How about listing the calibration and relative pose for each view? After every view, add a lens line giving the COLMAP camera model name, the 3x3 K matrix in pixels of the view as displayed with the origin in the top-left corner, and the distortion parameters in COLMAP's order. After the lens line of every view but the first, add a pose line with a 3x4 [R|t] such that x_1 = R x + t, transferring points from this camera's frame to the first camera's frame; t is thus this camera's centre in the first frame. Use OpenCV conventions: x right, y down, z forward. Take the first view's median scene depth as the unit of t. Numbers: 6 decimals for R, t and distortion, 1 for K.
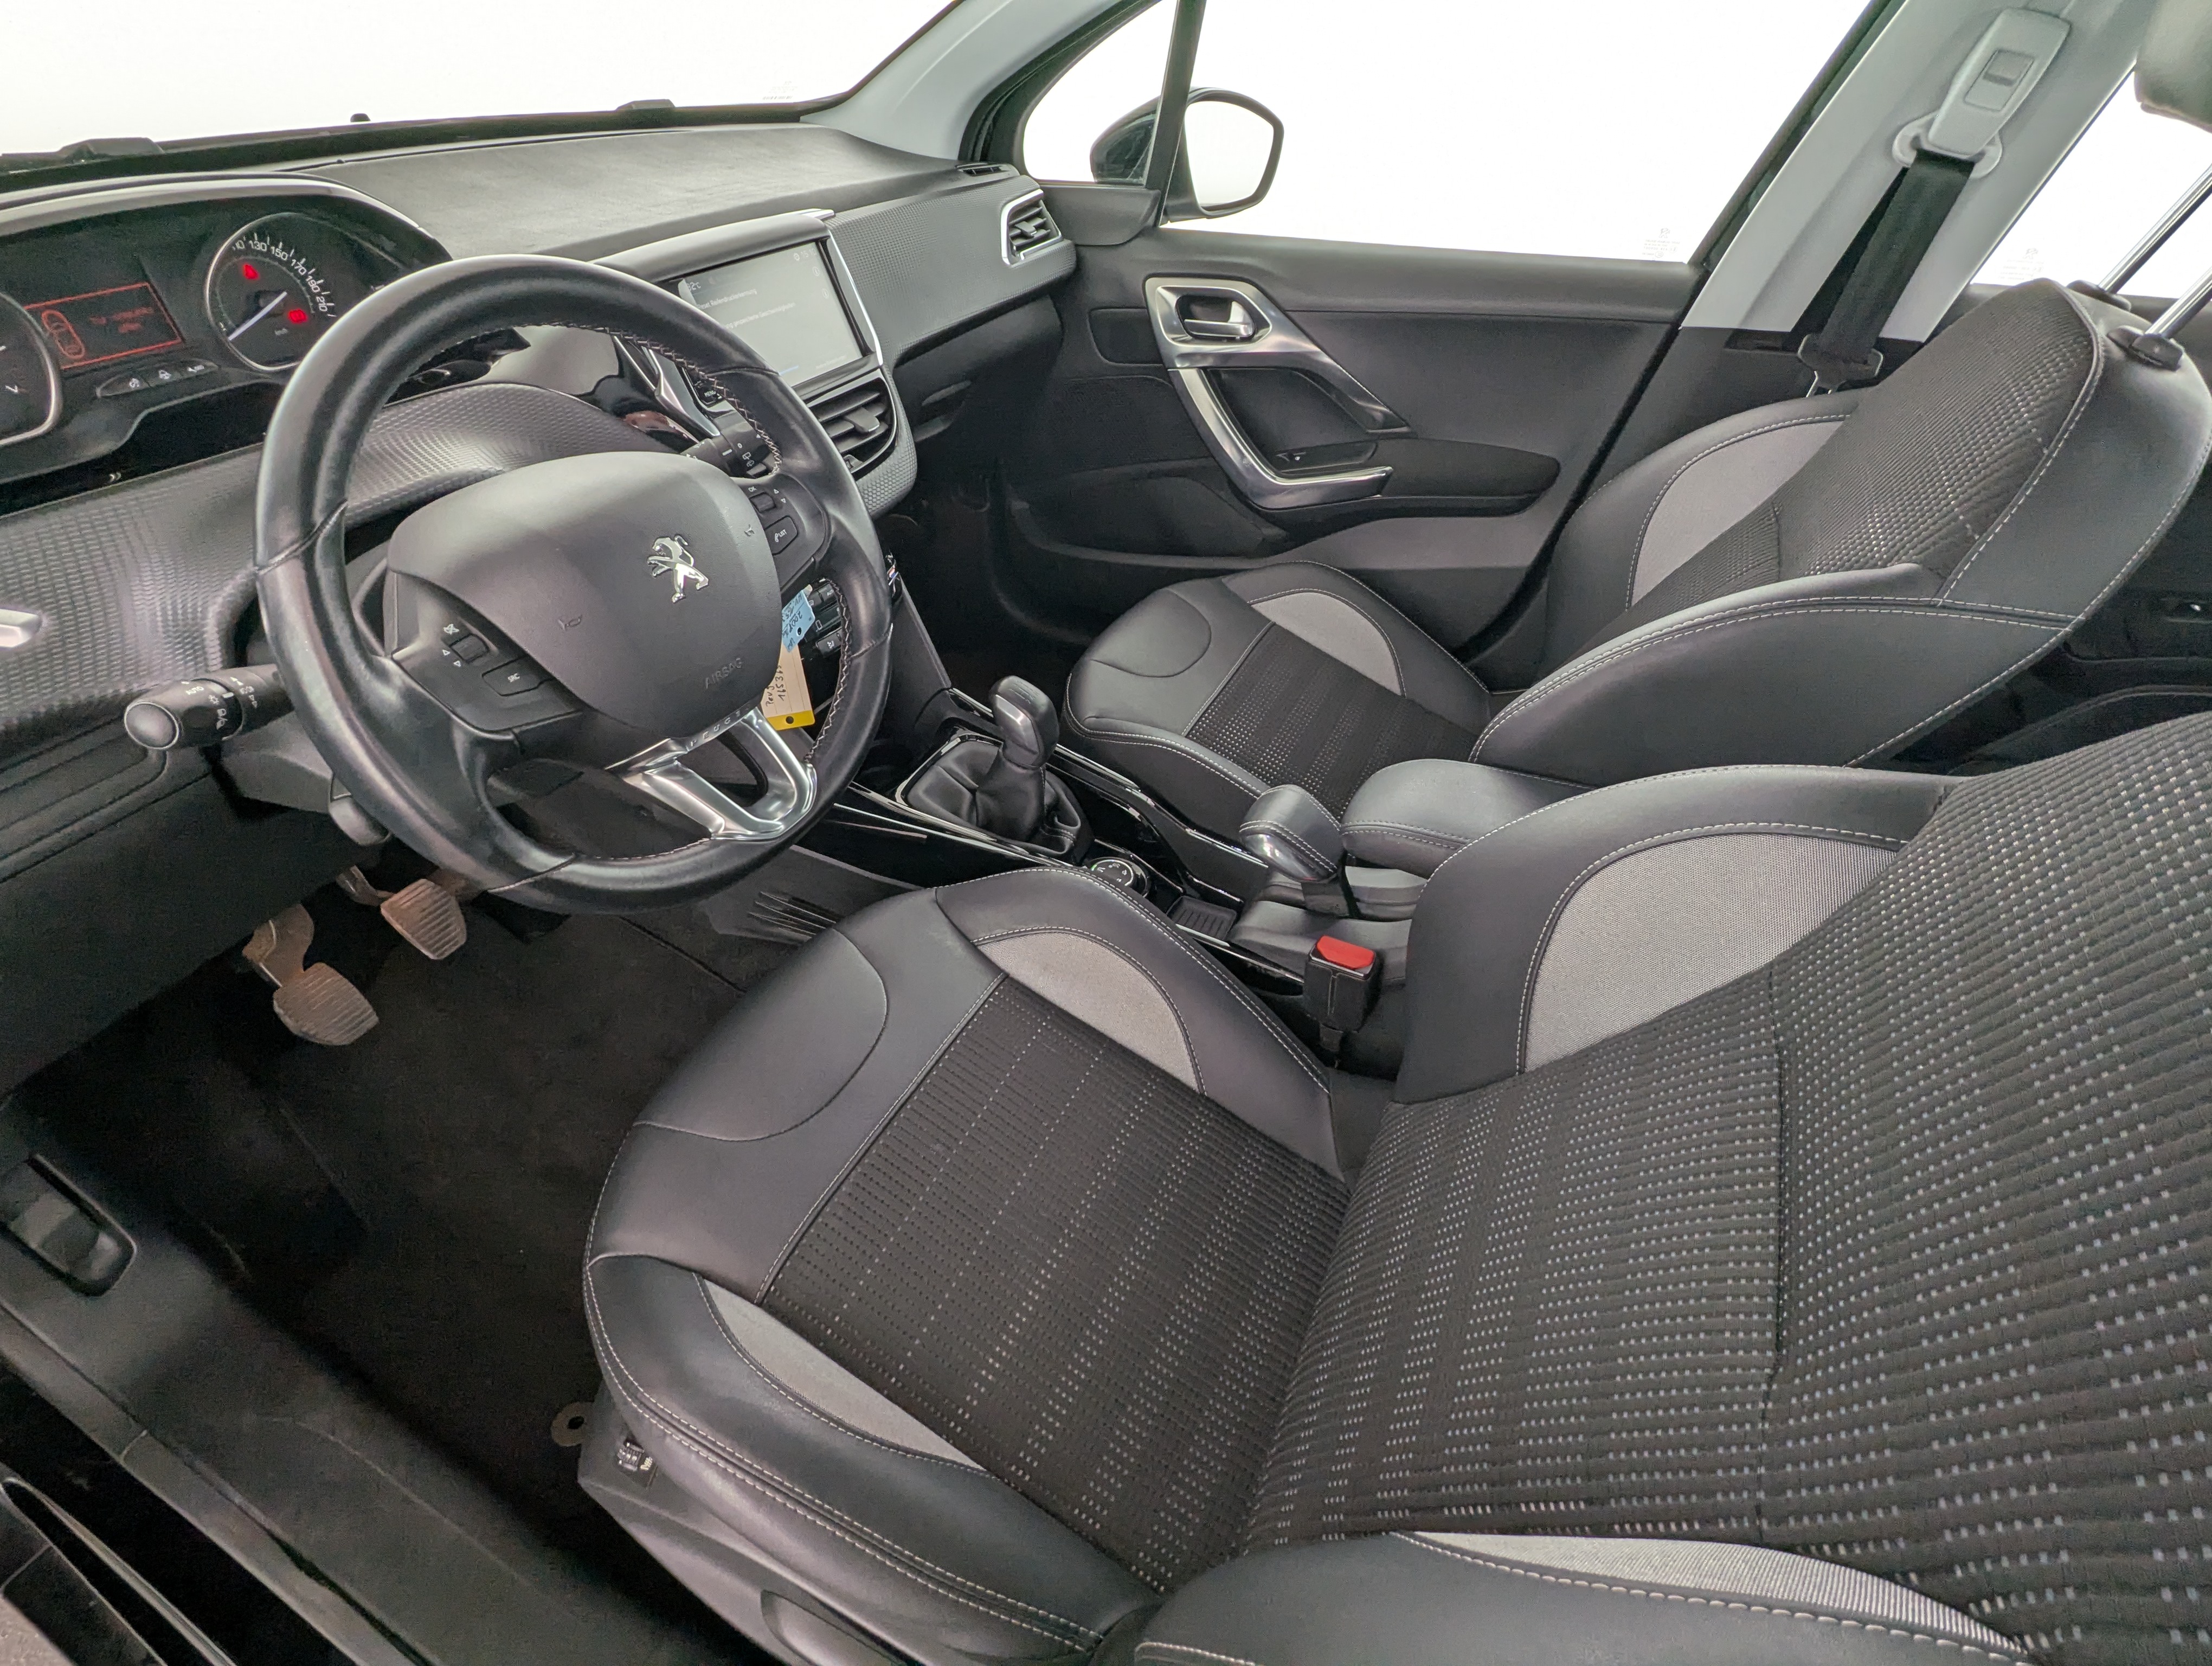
lens RADIAL K [[1047.4, 0, 1114.4], [0, 1047.4, 833.1], [0, 0, 1]] dist [-0.000758, 0.000131]
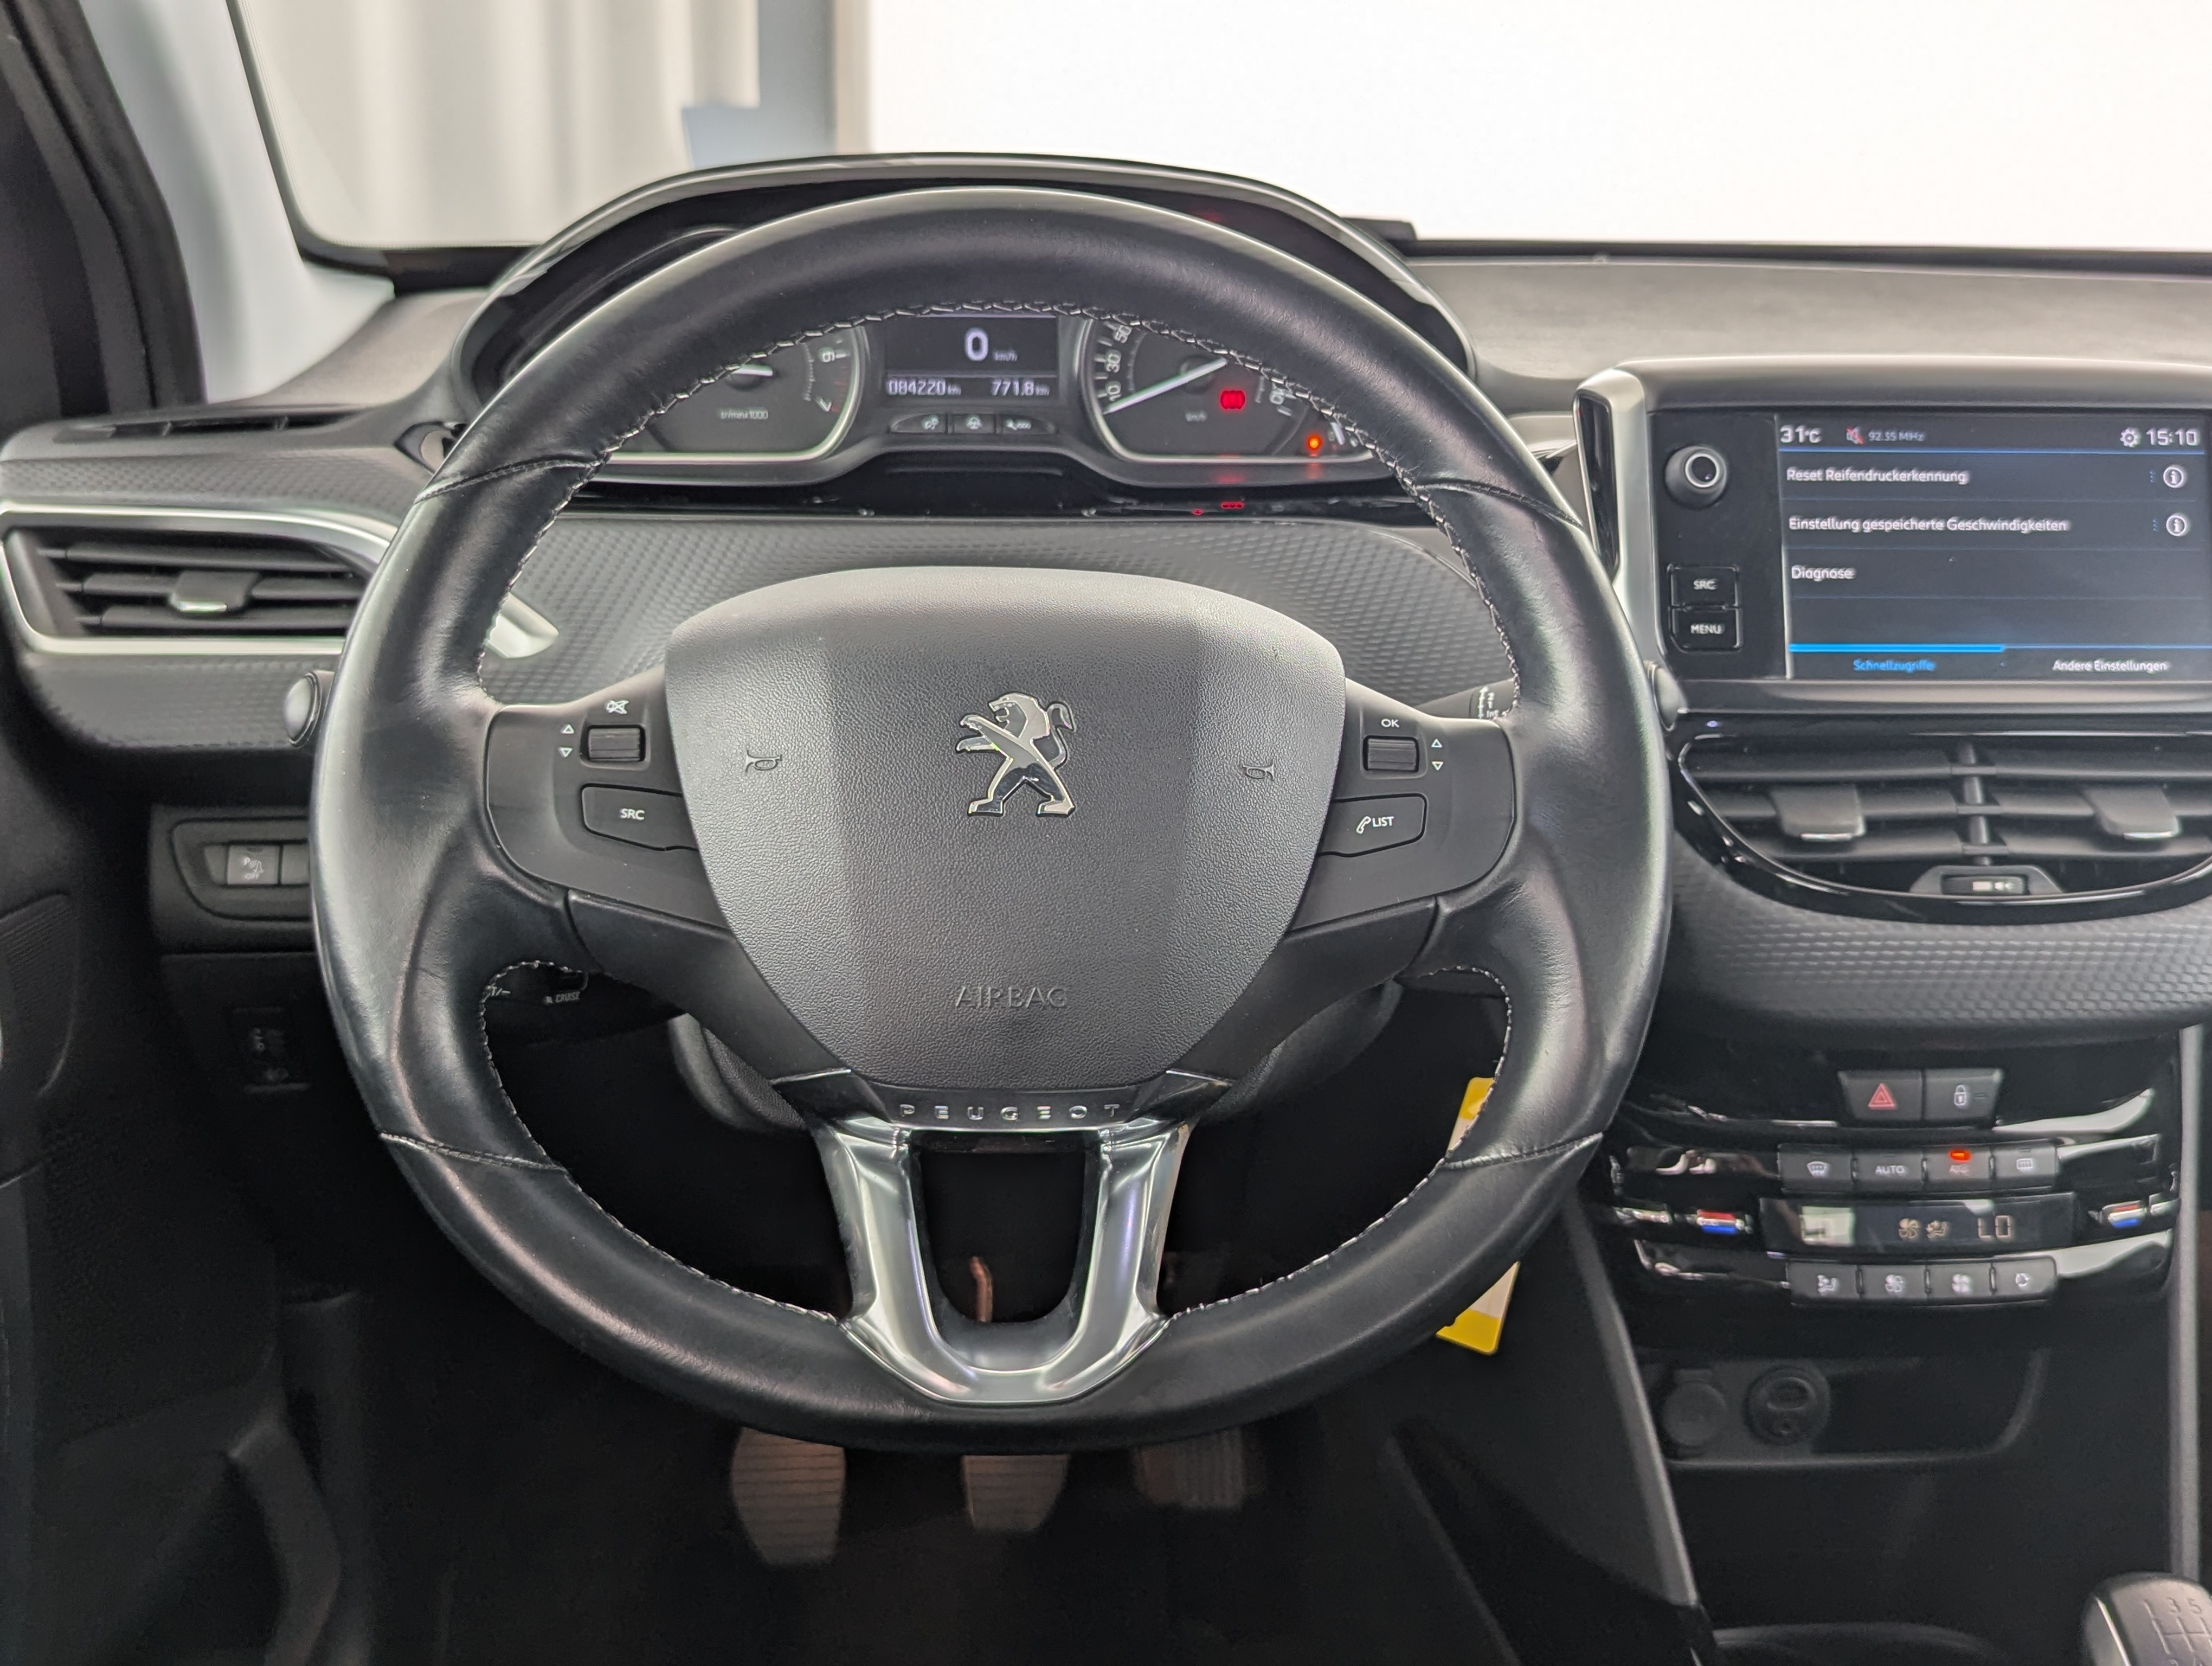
lens RADIAL K [[2313.8, 0, 1125.7], [0, 2313.8, 822.4], [0, 0, 1]] dist [0.017513, 0.000000]
pose [[0.512249, 0.227769, -0.828084, 0.198759], [-0.557213, 0.821851, -0.118635, -0.054653], [0.653540, 0.522190, 0.547908, 0.195753]]
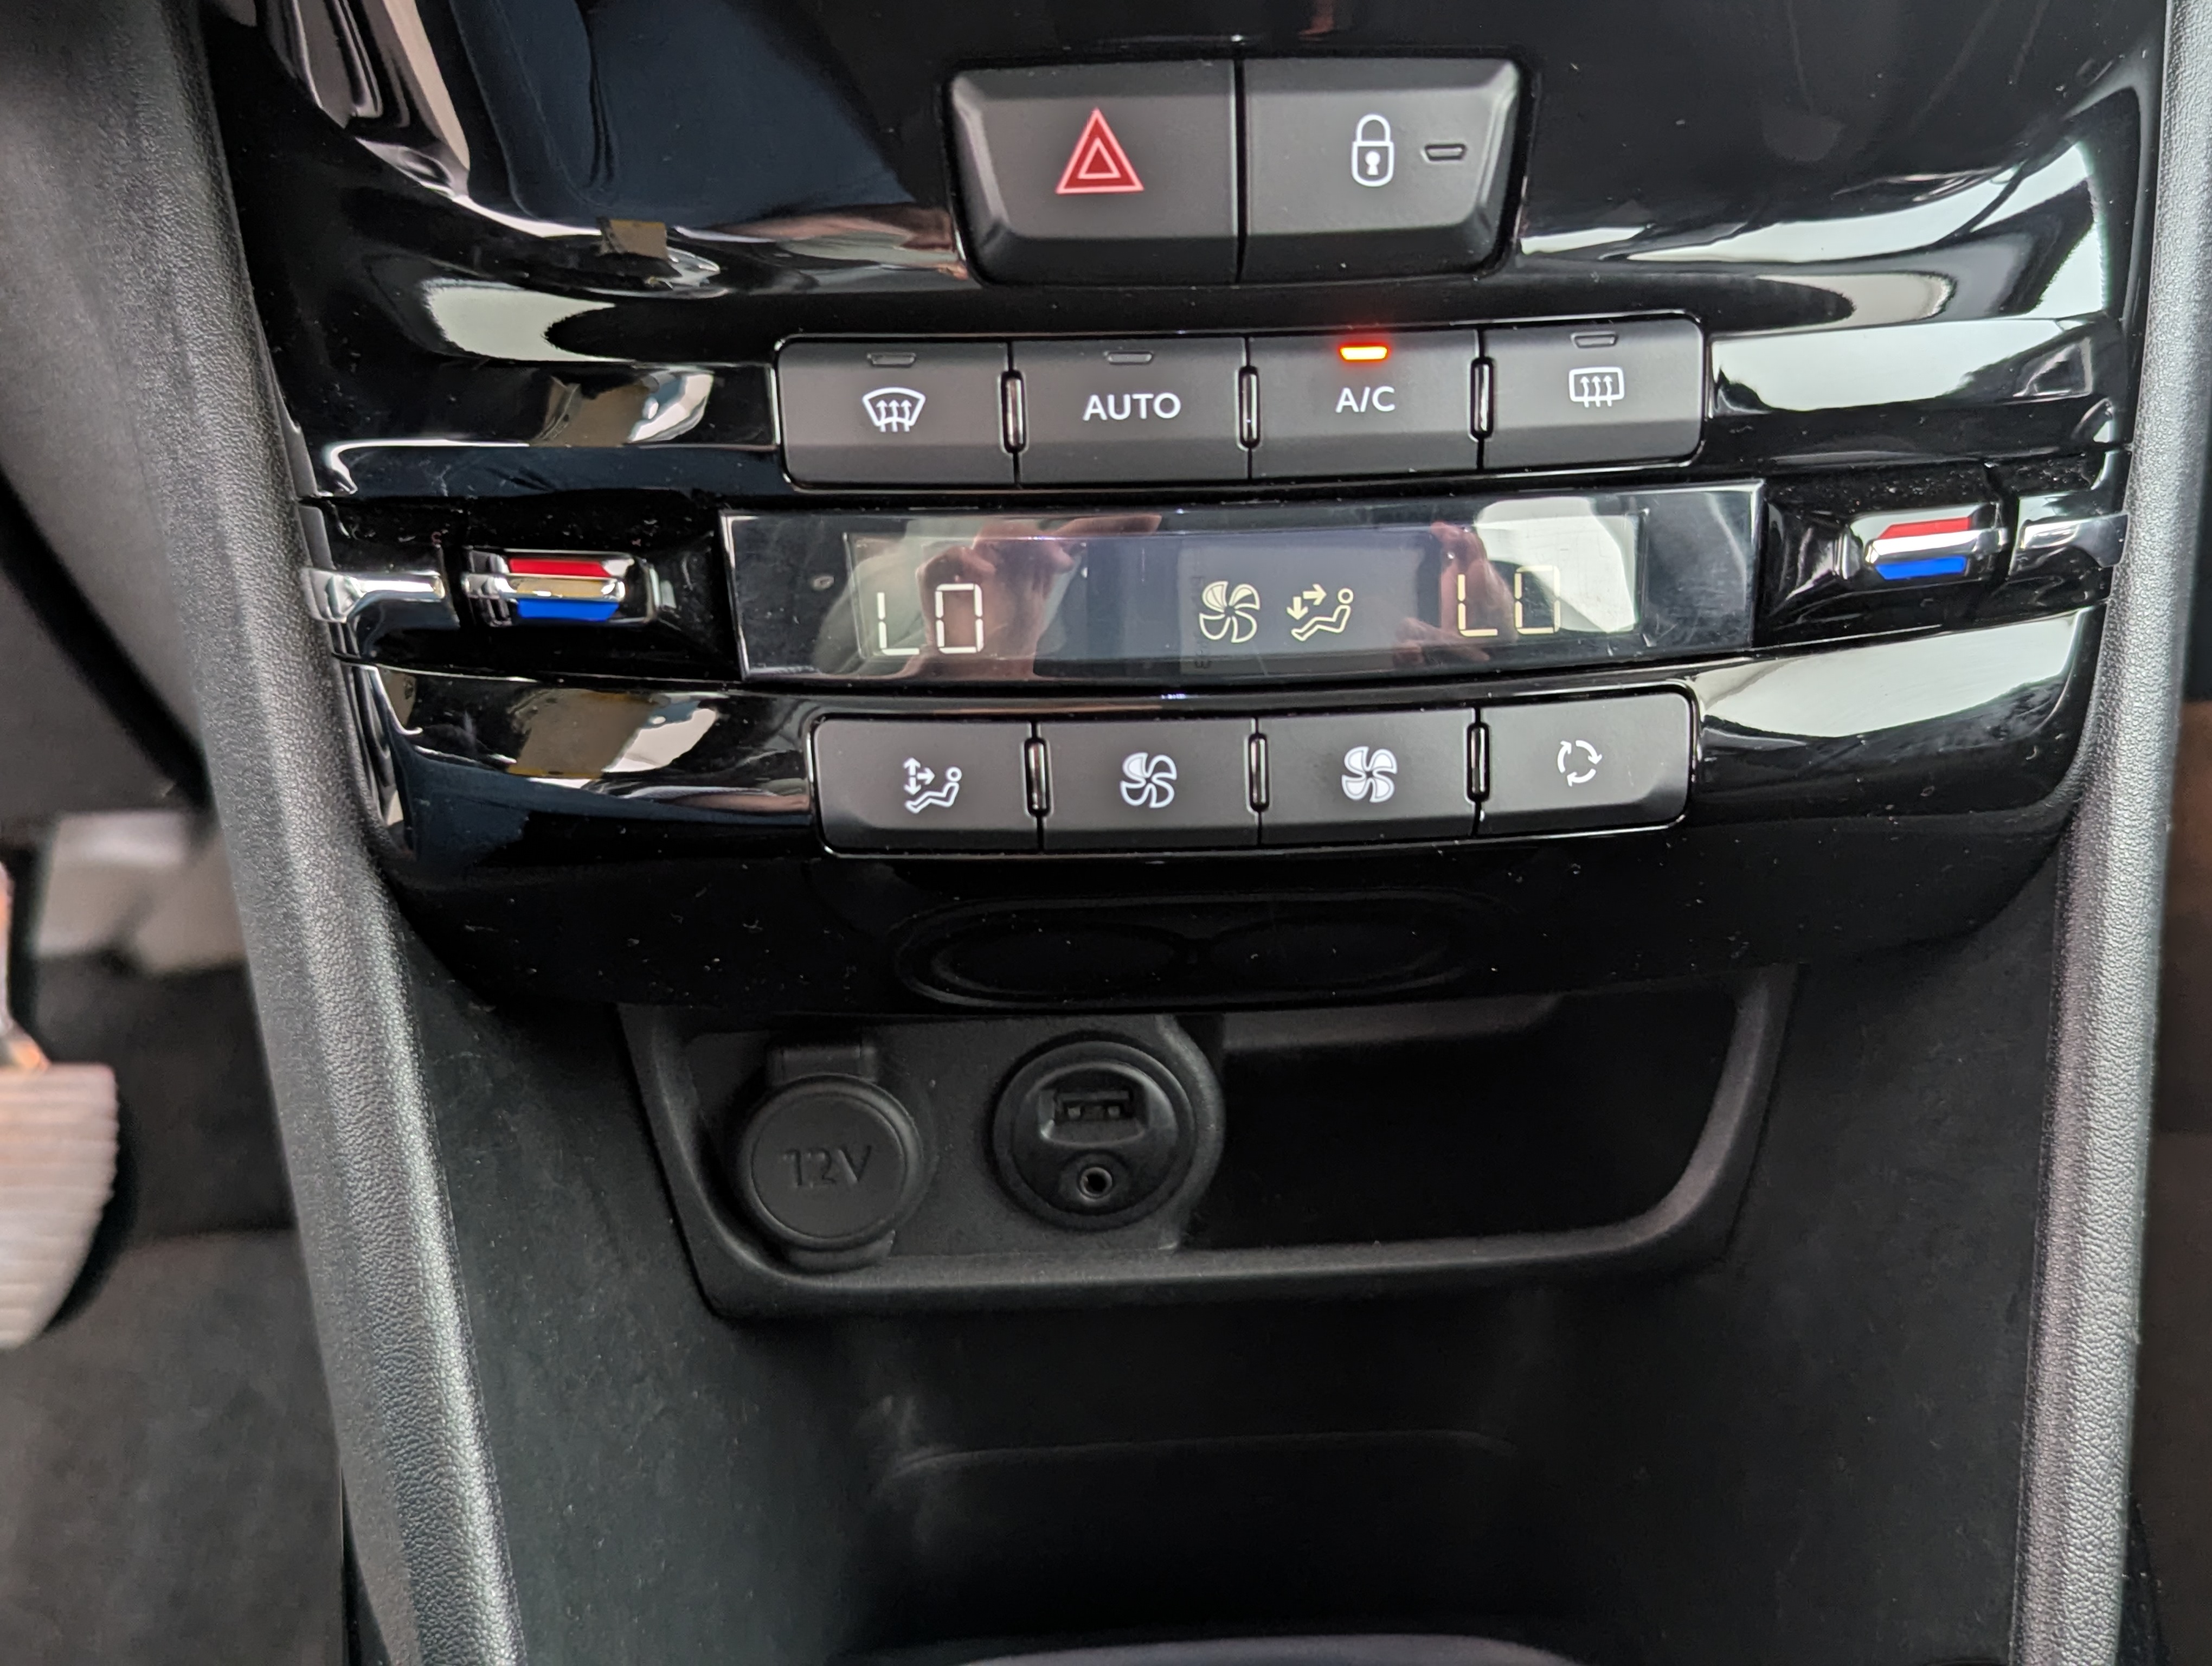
lens RADIAL K [[2313.8, 0, 1104.7], [0, 2313.8, 832.9], [0, 0, 1]] dist [0.017513, 0.000000]
pose [[0.472862, 0.341557, -0.812244, -0.029247], [-0.541196, 0.840029, 0.038175, -0.144169], [0.695348, 0.421532, 0.582068, 0.628055]]
